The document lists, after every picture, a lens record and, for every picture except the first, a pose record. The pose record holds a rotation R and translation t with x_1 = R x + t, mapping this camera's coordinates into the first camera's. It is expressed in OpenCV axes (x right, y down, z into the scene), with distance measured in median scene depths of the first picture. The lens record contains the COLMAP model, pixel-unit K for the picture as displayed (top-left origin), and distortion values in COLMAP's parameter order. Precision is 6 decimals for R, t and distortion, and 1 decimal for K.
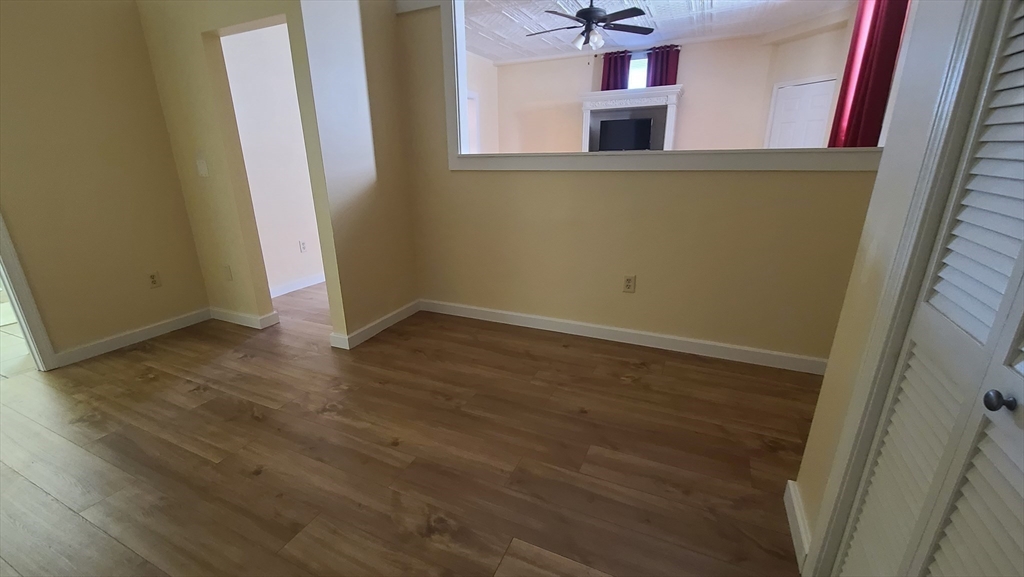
lens RADIAL K [[420.7, 0, 494.3], [0, 420.7, 295.1], [0, 0, 1]] dist [0.000031, -0.000326]
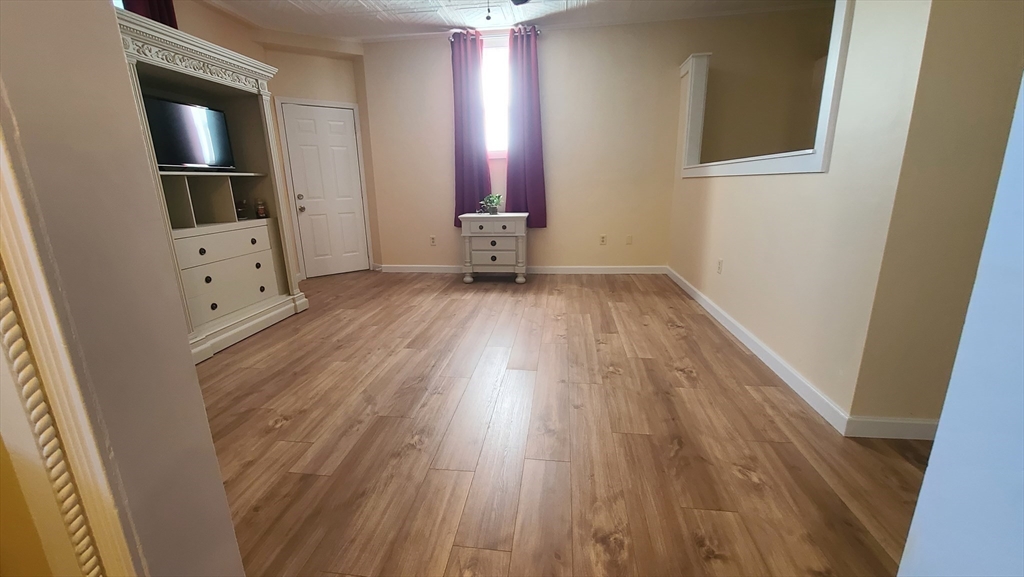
lens RADIAL K [[420.7, 0, 505.1], [0, 420.7, 287.7], [0, 0, 1]] dist [0.000031, -0.000326]
pose [[-0.319075, -0.206384, 0.924985, -0.698131], [0.321373, 0.894612, 0.310465, -0.615922], [-0.891578, 0.396326, -0.219122, 2.052225]]
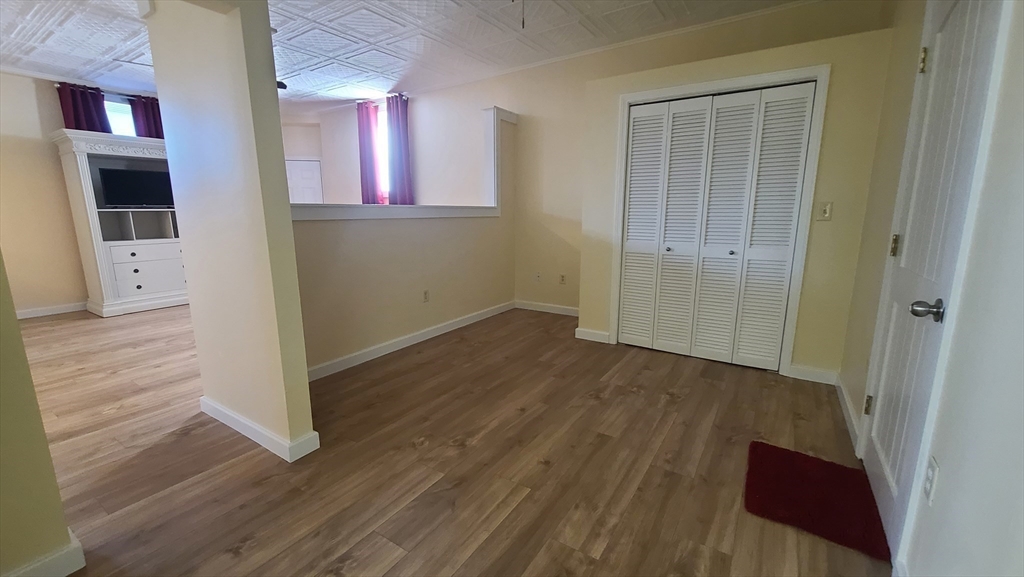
lens RADIAL K [[420.7, 0, 512.5], [0, 420.7, 292.5], [0, 0, 1]] dist [0.000031, -0.000326]
pose [[0.122988, -0.172676, 0.977270, -1.112404], [0.312299, 0.941450, 0.127045, -0.135816], [-0.941989, 0.289576, 0.169714, 0.515578]]
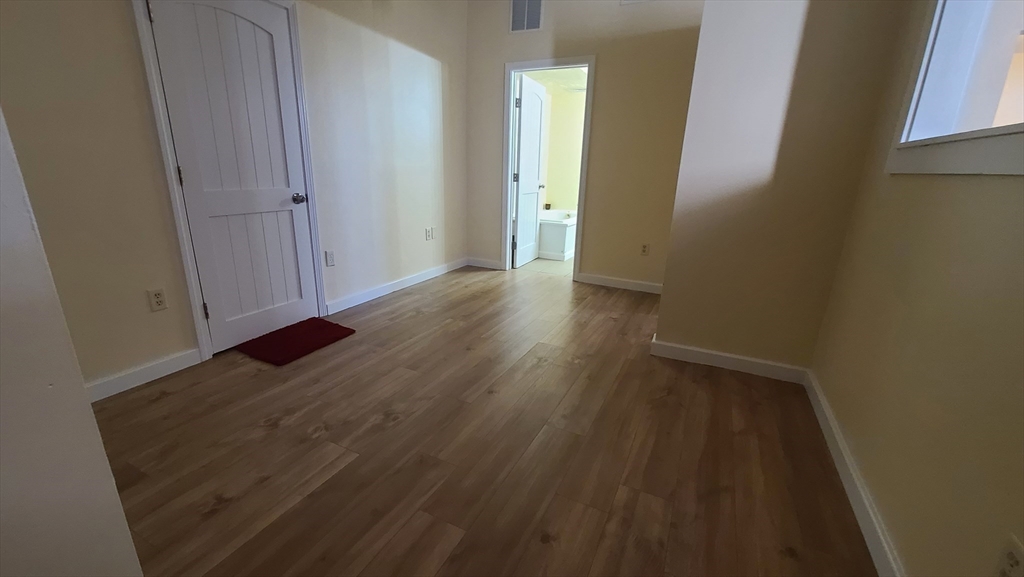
lens RADIAL K [[420.7, 0, 508.8], [0, 420.7, 292.3], [0, 0, 1]] dist [0.000031, -0.000326]
pose [[-0.011658, 0.298370, -0.954379, 0.579454], [-0.336697, 0.897538, 0.284713, -0.175793], [0.941541, 0.324655, 0.089997, 0.636170]]
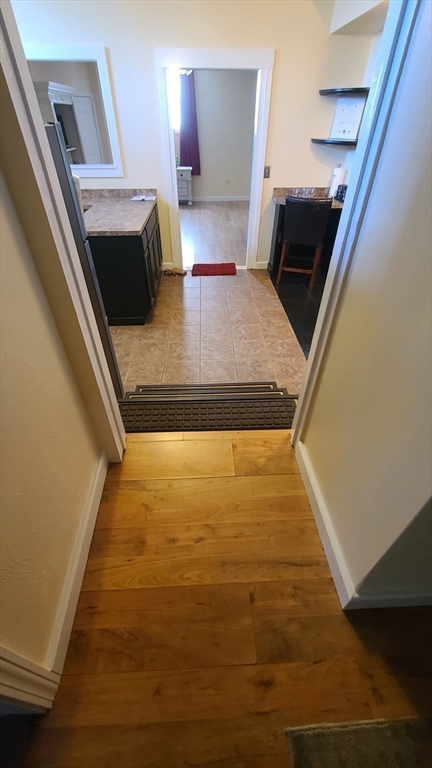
lens RADIAL K [[316.3, 0, 212.8], [0, 316.3, 378.4], [0, 0, 1]] dist [-0.004304, 0.000576]
pose [[-0.476456, -0.544056, 0.690647, -2.094922], [0.281900, 0.649534, 0.706143, -1.035639], [-0.832780, 0.531140, -0.156105, 2.749748]]
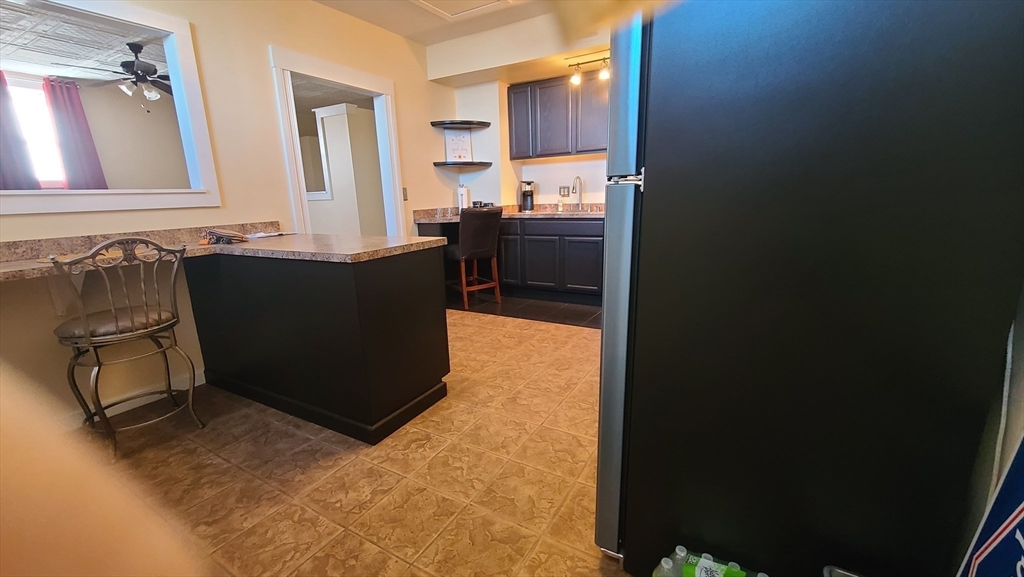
lens RADIAL K [[420.7, 0, 504.9], [0, 420.7, 290.4], [0, 0, 1]] dist [0.000031, -0.000326]
pose [[-0.996102, 0.033413, 0.081638, -1.176106], [0.070999, 0.852909, 0.517209, -1.046154], [-0.052349, 0.520989, -0.851957, 3.361449]]
